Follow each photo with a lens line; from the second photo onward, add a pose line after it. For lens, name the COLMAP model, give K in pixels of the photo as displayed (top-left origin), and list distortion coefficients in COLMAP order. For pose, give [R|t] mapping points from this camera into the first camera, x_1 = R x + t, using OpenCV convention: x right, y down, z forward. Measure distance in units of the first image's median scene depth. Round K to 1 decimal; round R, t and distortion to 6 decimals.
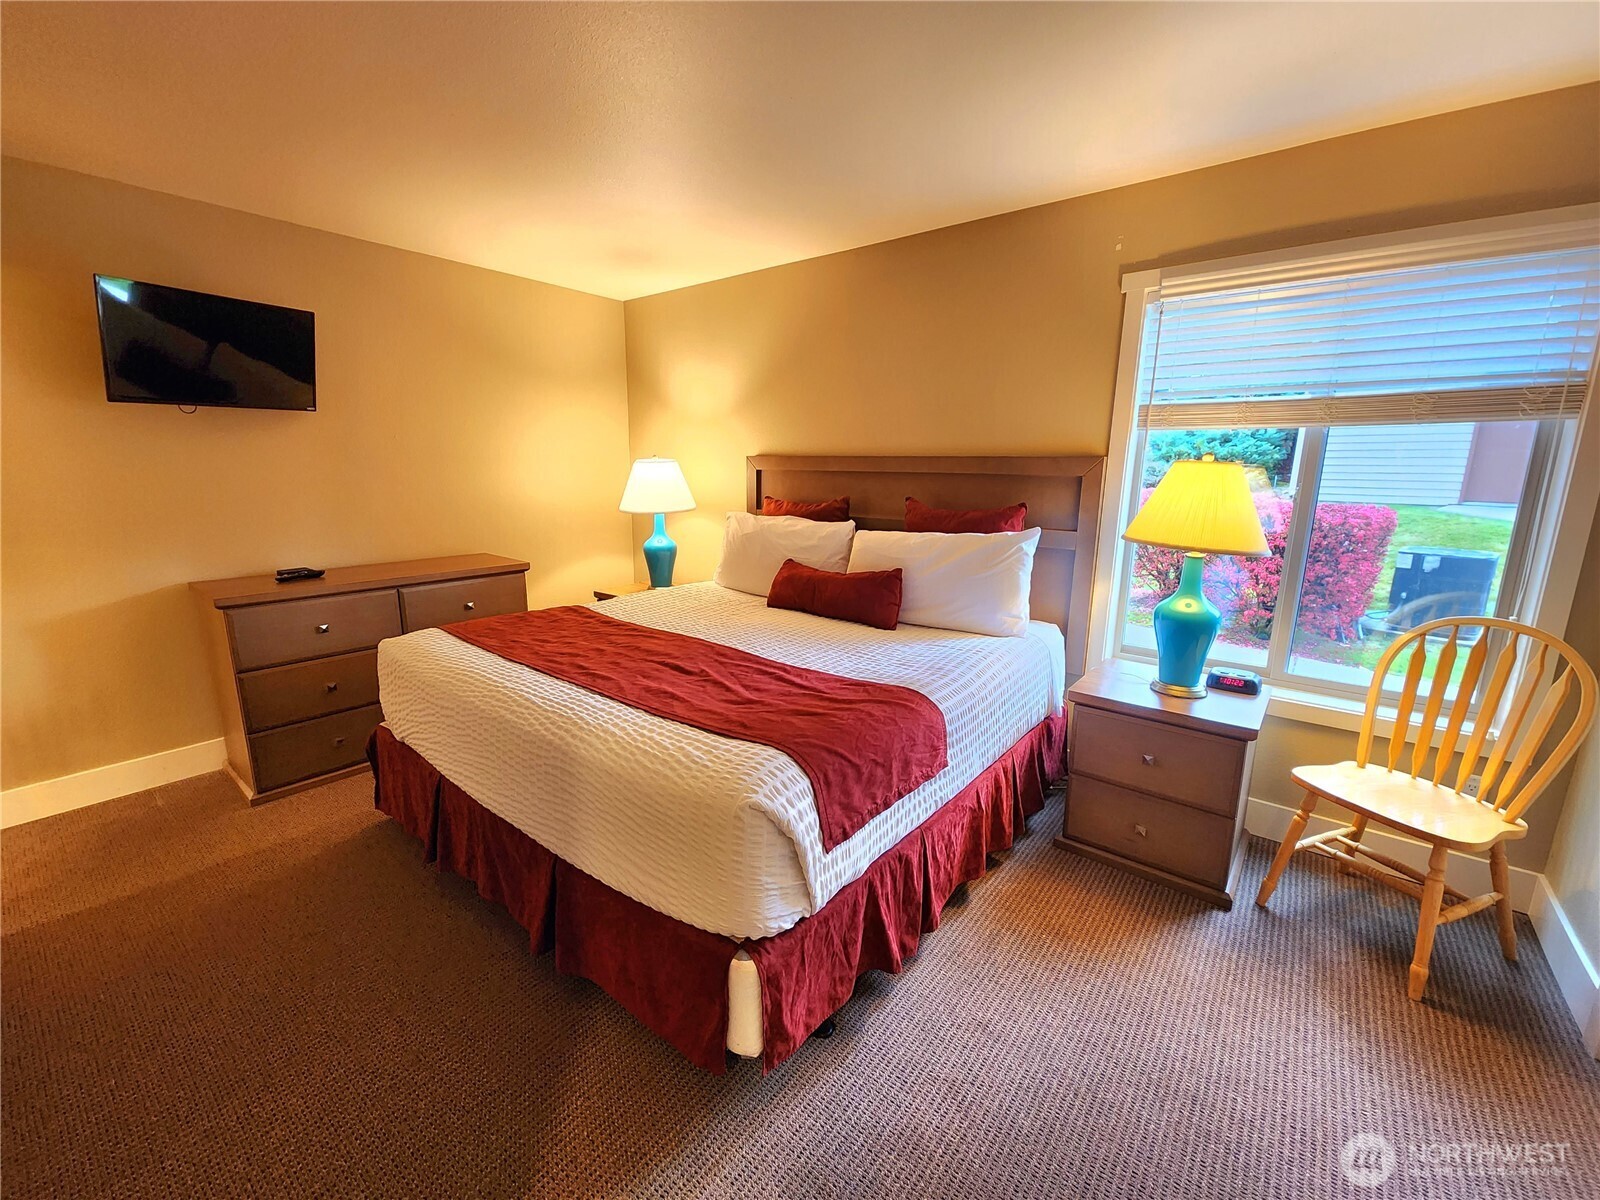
lens RADIAL K [[649.3, 0, 800.0], [0, 649.3, 600.0], [0, 0, 1]] dist [0.000621, 0.000131]
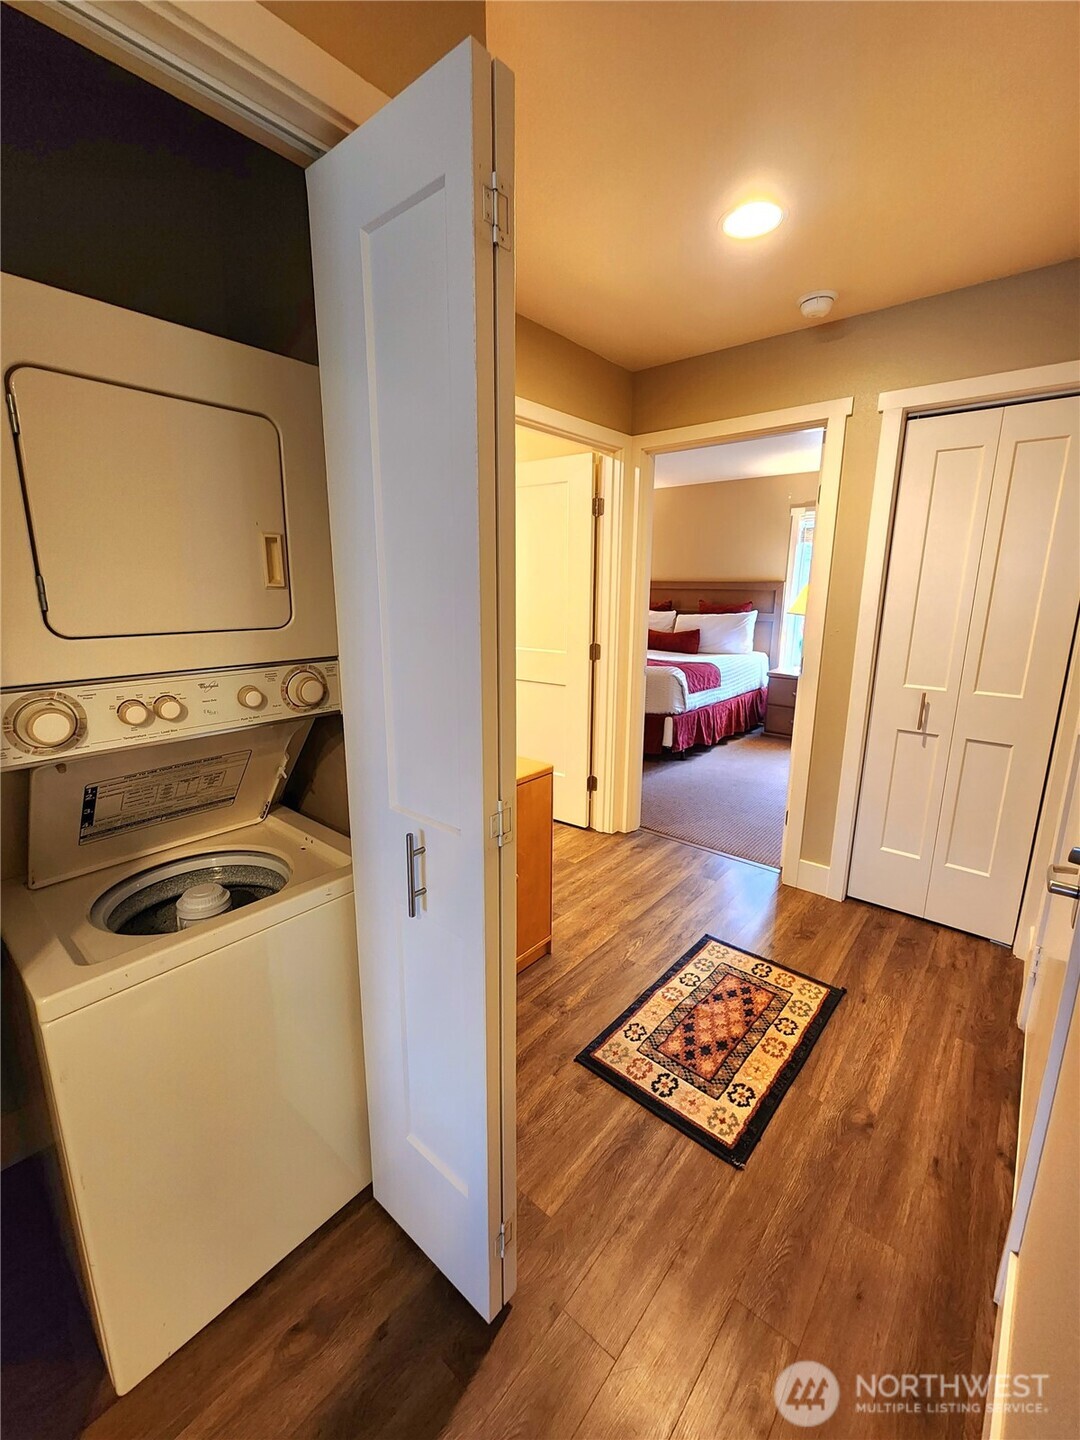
lens RADIAL K [[584.4, 0, 540.0], [0, 584.4, 720.0], [0, 0, 1]] dist [0.000621, 0.000131]
pose [[0.999093, 0.002320, -0.042509, -0.370041], [-0.001337, 0.999731, 0.023140, 0.260752], [0.042551, -0.023062, 0.998828, -1.301787]]
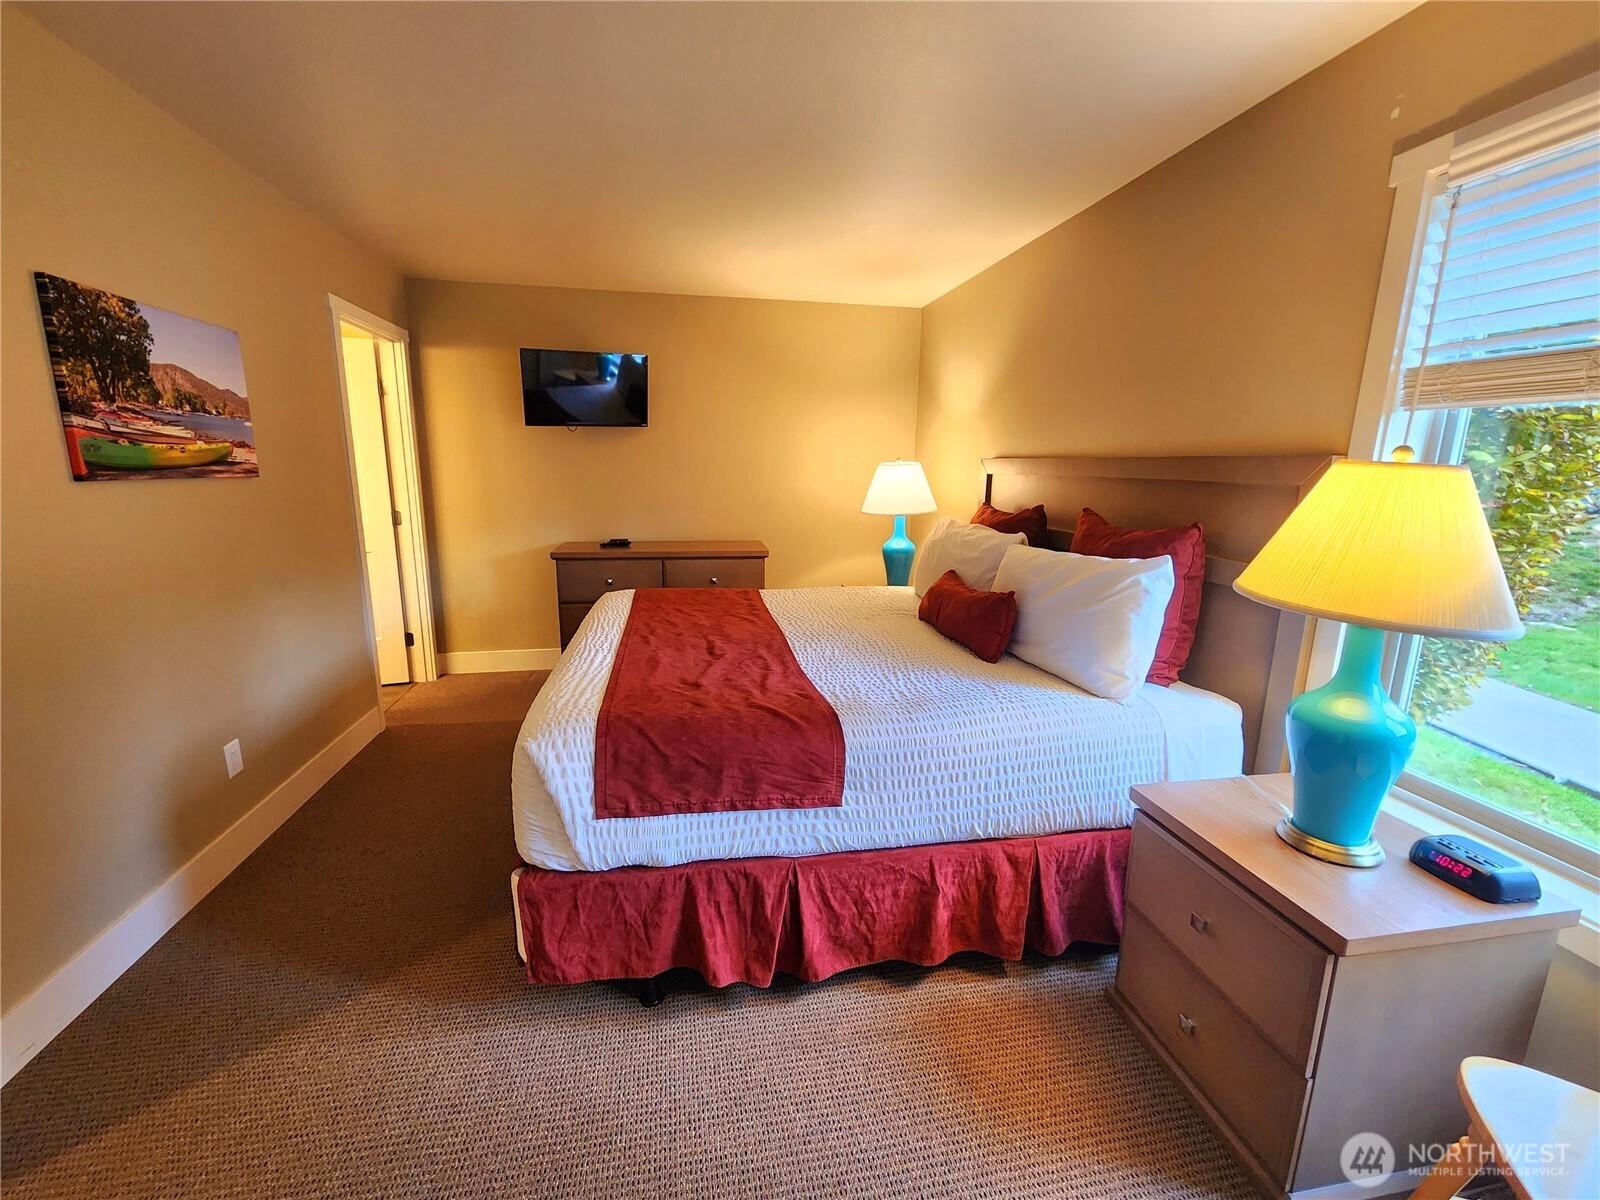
lens RADIAL K [[659.0, 0, 800.0], [0, 659.0, 600.0], [0, 0, 1]] dist [0.000903, 0.000003]
pose [[0.755412, 0.134482, -0.641302, 0.540836], [-0.141693, 0.989081, 0.040507, -0.036829], [0.639747, 0.060268, 0.766219, 0.197701]]
